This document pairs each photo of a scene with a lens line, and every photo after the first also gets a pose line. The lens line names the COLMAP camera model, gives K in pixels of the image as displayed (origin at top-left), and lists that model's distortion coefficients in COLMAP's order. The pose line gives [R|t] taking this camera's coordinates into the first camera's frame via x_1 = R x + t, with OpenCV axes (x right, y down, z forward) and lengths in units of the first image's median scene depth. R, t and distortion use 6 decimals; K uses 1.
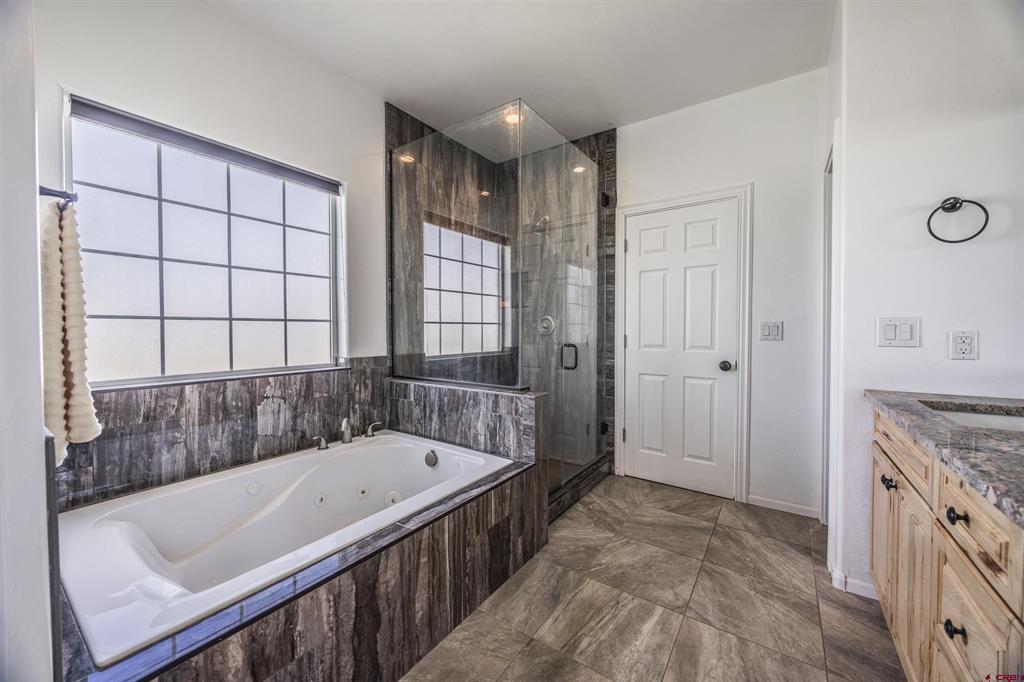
lens RADIAL K [[388.7, 0, 506.6], [0, 388.7, 333.6], [0, 0, 1]] dist [-0.003965, 0.000631]
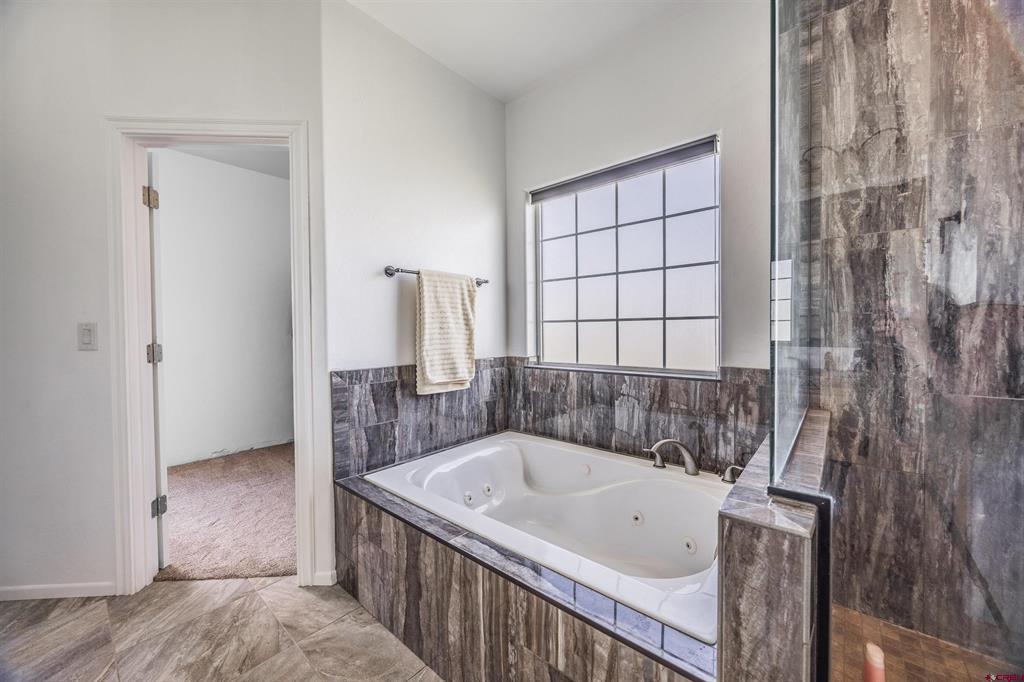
lens RADIAL K [[388.7, 0, 519.0], [0, 388.7, 338.4], [0, 0, 1]] dist [-0.003965, 0.000631]
pose [[-0.095445, 0.020772, -0.995218, 0.445000], [-0.003088, 0.999771, 0.021163, -0.006498], [0.995430, 0.005094, -0.095359, 0.834010]]
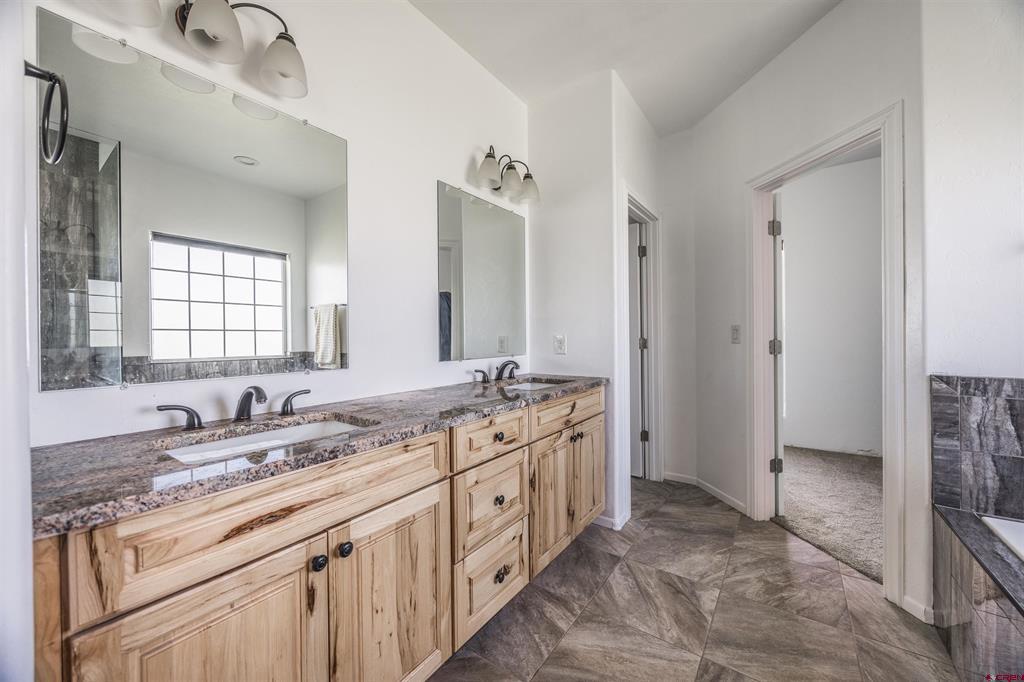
lens RADIAL K [[388.7, 0, 506.9], [0, 388.7, 338.7], [0, 0, 1]] dist [-0.003965, 0.000631]
pose [[-0.999872, 0.010673, 0.011900, 0.423452], [0.010879, 0.999790, 0.017355, -0.004391], [-0.011712, 0.017482, -0.999779, 1.119374]]
